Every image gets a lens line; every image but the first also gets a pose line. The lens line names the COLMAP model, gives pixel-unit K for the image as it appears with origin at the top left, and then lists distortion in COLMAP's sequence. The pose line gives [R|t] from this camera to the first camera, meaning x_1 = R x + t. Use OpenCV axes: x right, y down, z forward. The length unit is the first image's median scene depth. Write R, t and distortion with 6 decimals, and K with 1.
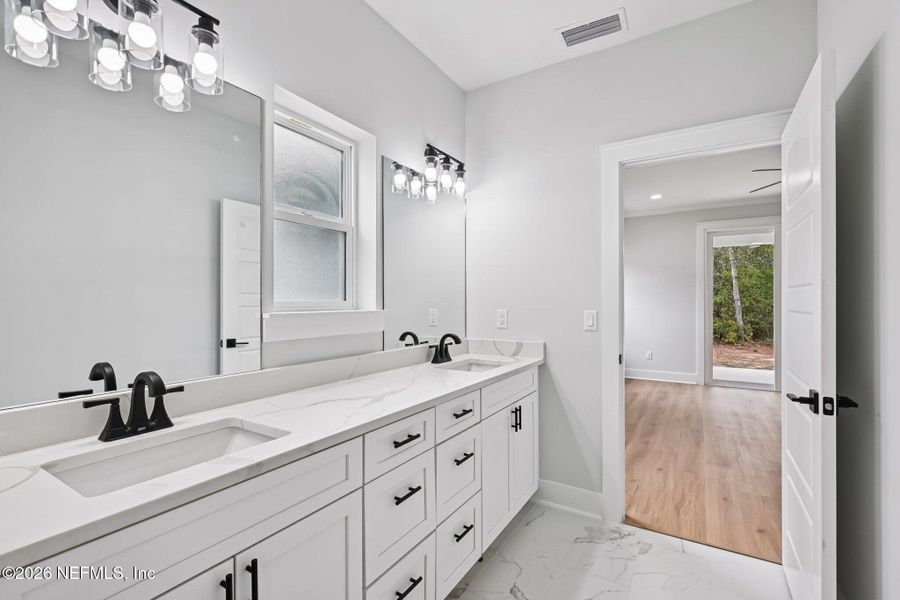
lens RADIAL K [[396.5, 0, 451.4], [0, 396.5, 308.6], [0, 0, 1]] dist [-0.002788, -0.000154]
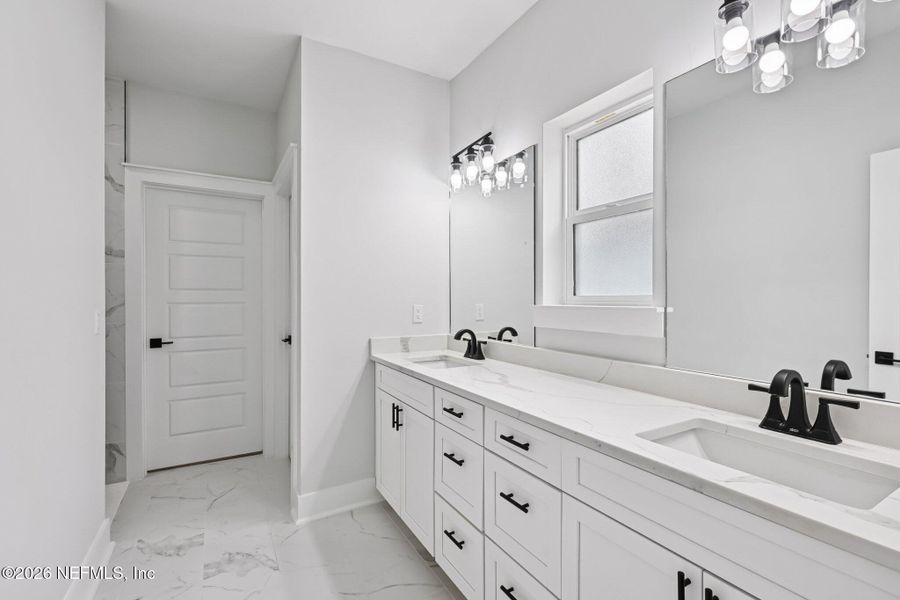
lens RADIAL K [[411.2, 0, 455.0], [0, 411.2, 298.2], [0, 0, 1]] dist [0.001260, 0.000028]
pose [[-0.460666, 0.003242, -0.887568, 0.802040], [-0.011693, 0.999884, 0.009721, -0.019304], [0.887497, 0.014857, -0.460574, 1.281098]]
